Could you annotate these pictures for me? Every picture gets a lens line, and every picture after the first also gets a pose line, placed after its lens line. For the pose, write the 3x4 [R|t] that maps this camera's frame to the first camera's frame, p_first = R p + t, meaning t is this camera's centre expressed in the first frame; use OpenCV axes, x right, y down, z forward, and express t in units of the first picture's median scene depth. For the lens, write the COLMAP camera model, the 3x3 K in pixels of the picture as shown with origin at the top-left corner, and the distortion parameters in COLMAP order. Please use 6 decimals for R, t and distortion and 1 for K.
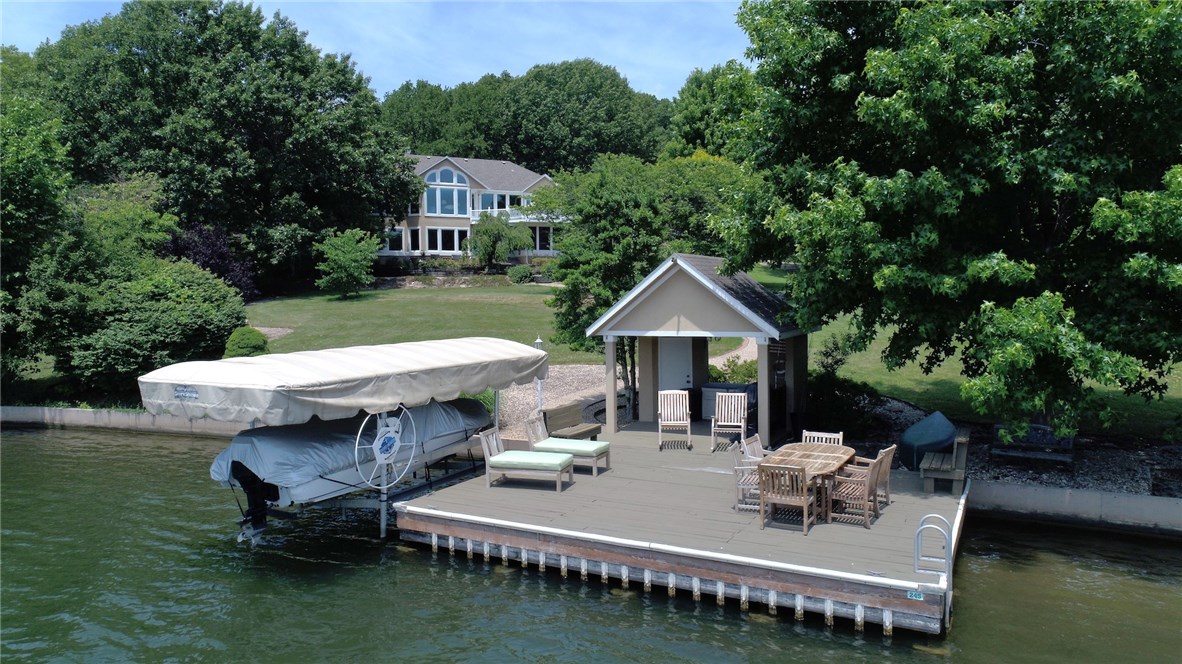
lens RADIAL K [[796.4, 0, 592.1], [0, 796.4, 323.8], [0, 0, 1]] dist [0.008476, 0.001622]
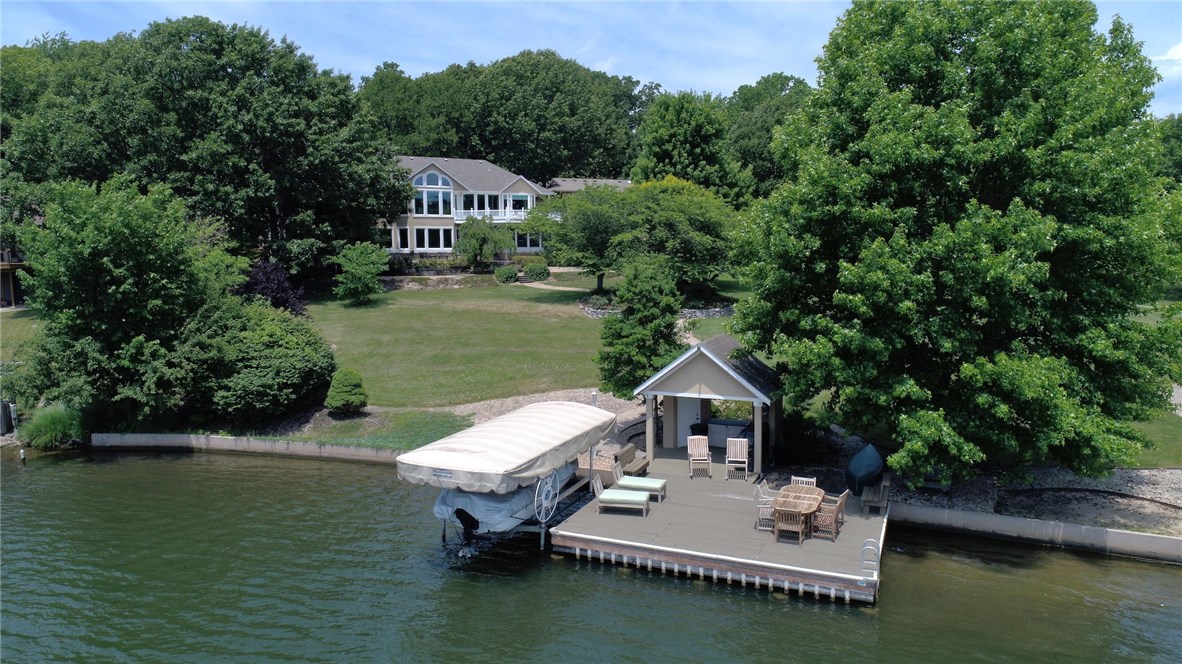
lens RADIAL K [[796.4, 0, 591.5], [0, 796.4, 336.9], [0, 0, 1]] dist [0.008476, 0.001622]
pose [[0.996705, -0.005494, 0.080926, -0.180123], [-0.000776, 0.997012, 0.077241, -0.181010], [-0.081109, -0.077049, 0.993723, -0.369737]]
